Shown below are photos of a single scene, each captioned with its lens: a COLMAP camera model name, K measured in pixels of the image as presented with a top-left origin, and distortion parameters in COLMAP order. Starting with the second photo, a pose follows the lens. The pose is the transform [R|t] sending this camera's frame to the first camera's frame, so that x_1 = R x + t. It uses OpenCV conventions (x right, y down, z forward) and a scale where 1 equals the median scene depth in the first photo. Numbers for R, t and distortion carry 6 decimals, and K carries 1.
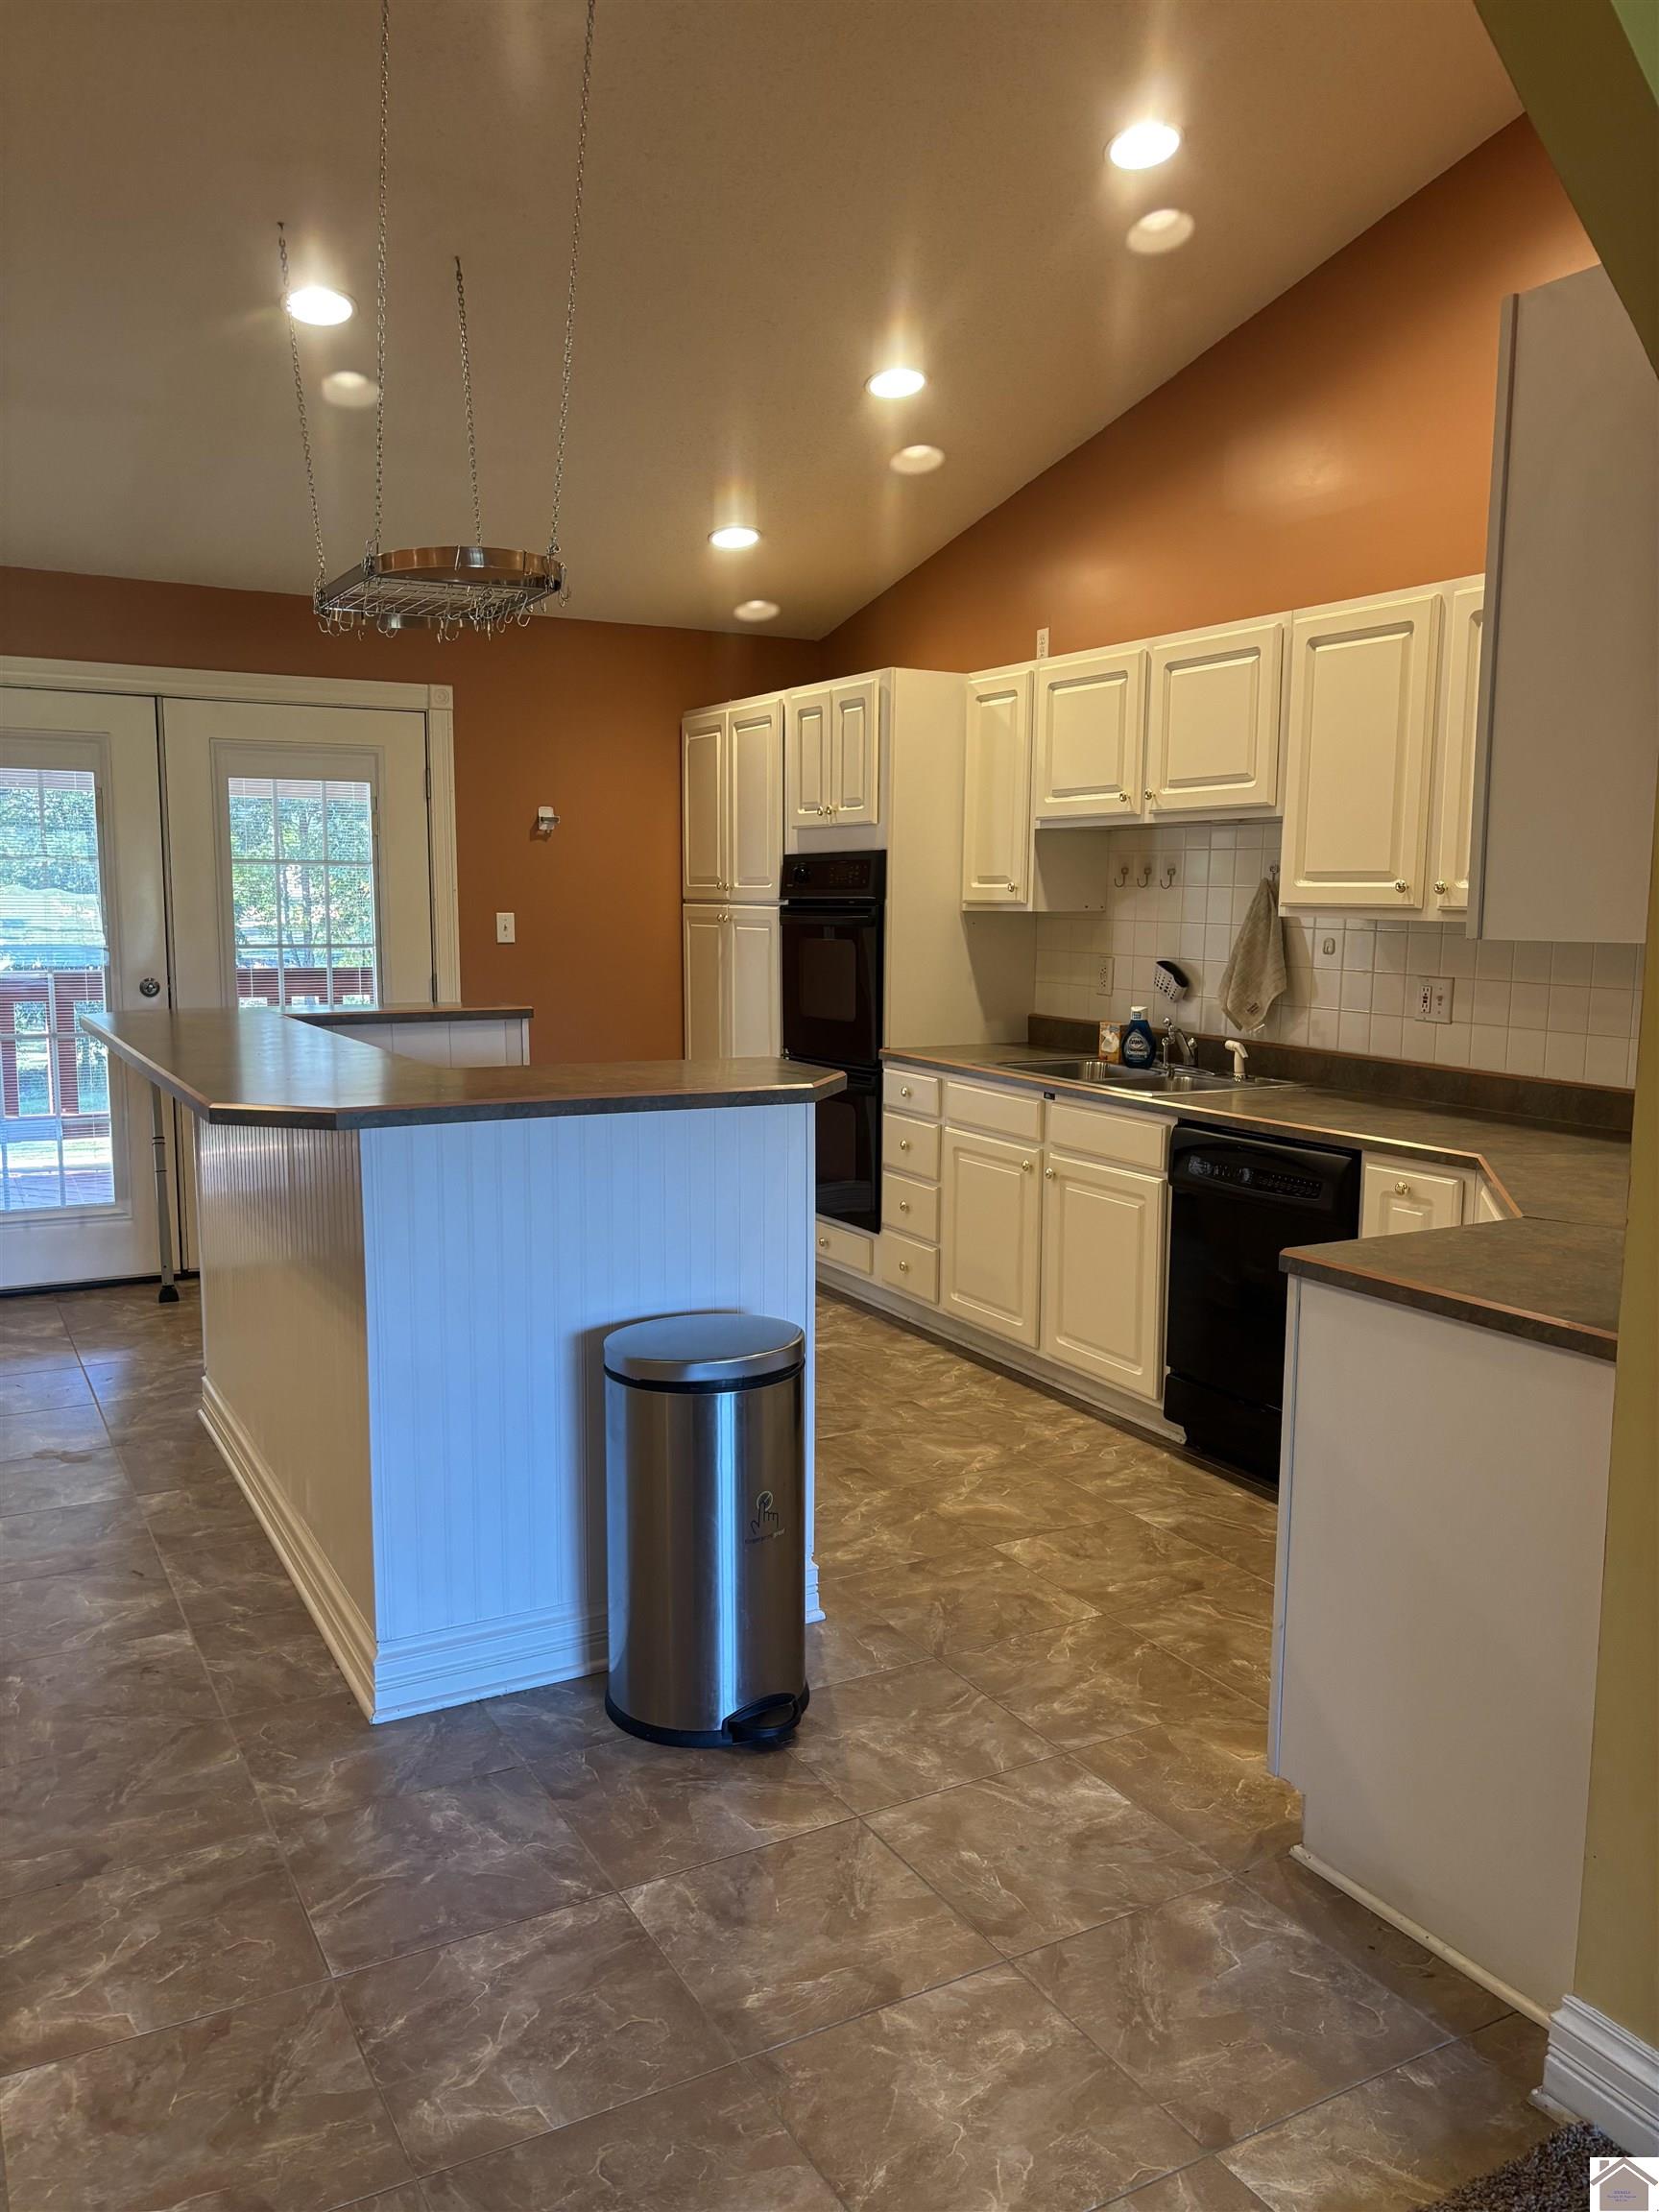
lens RADIAL K [[1664.6, 0, 833.2], [0, 1664.6, 1103.4], [0, 0, 1]] dist [0.034536, -0.027049]
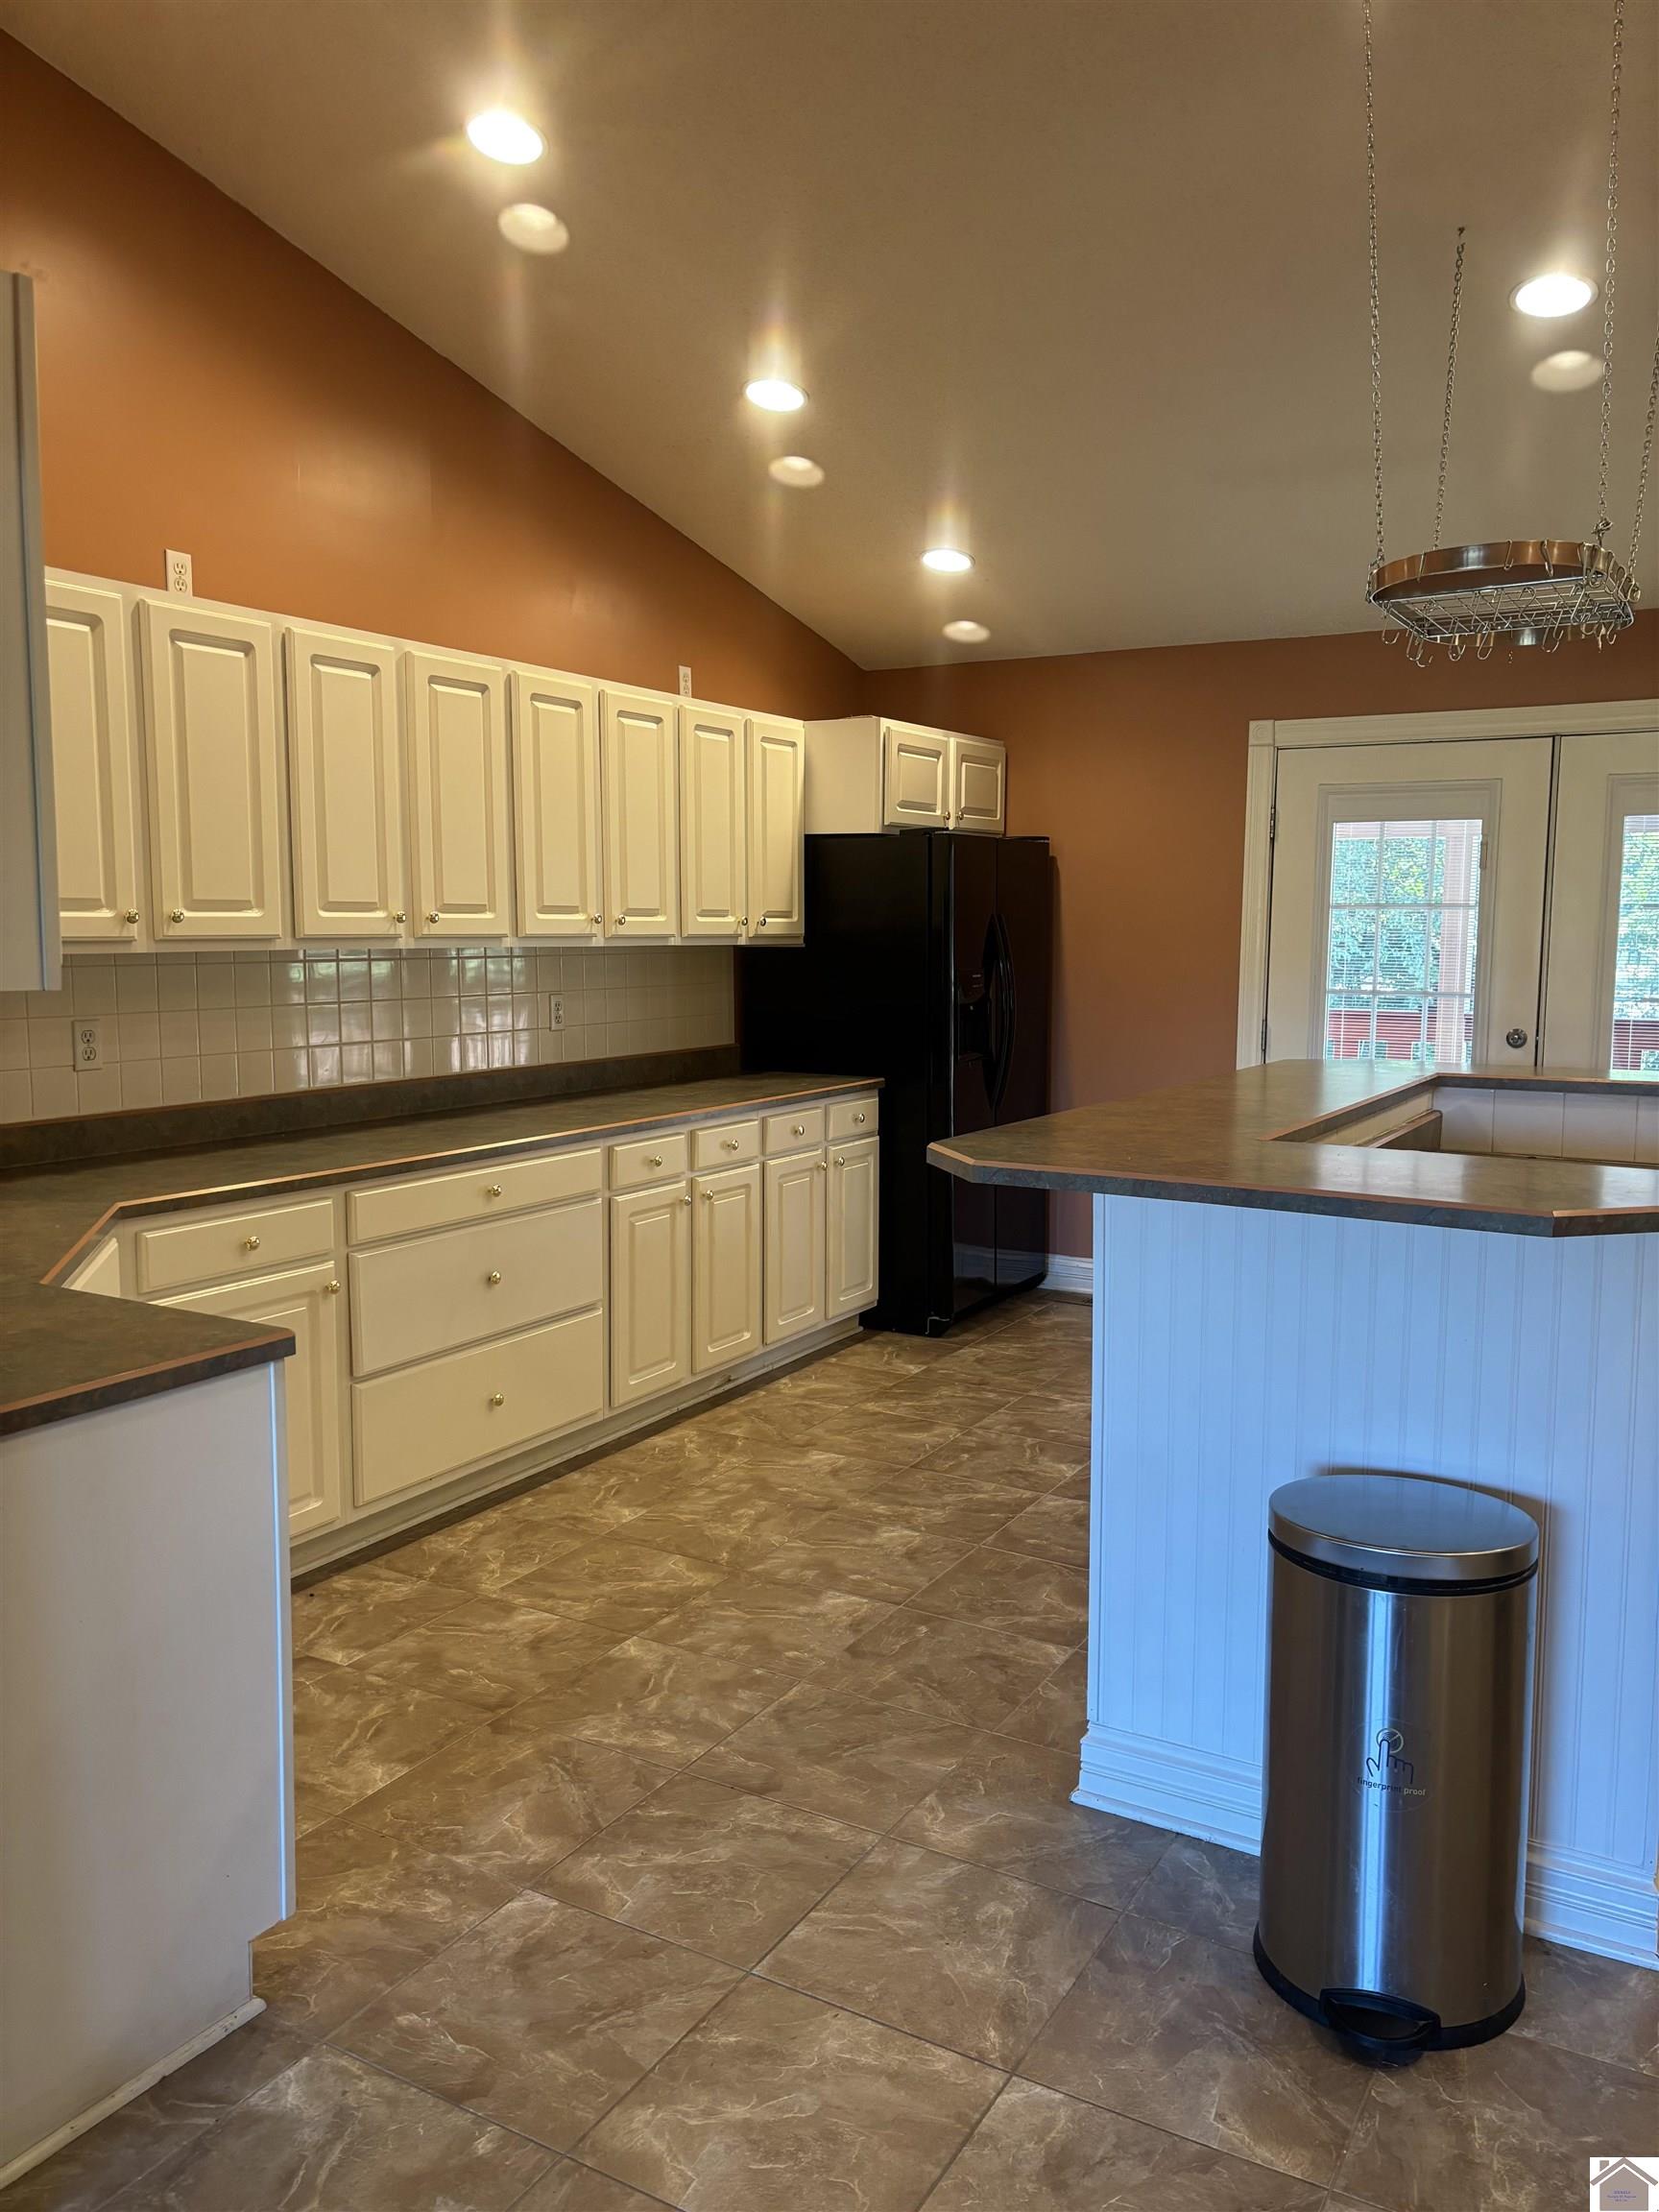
lens RADIAL K [[1664.6, 0, 833.9], [0, 1664.6, 1106.4], [0, 0, 1]] dist [0.034536, -0.027049]
pose [[0.522679, 0.096658, -0.847032, 0.476947], [-0.111469, 0.992771, 0.044505, -0.063289], [0.845211, 0.071156, 0.529675, 0.368592]]
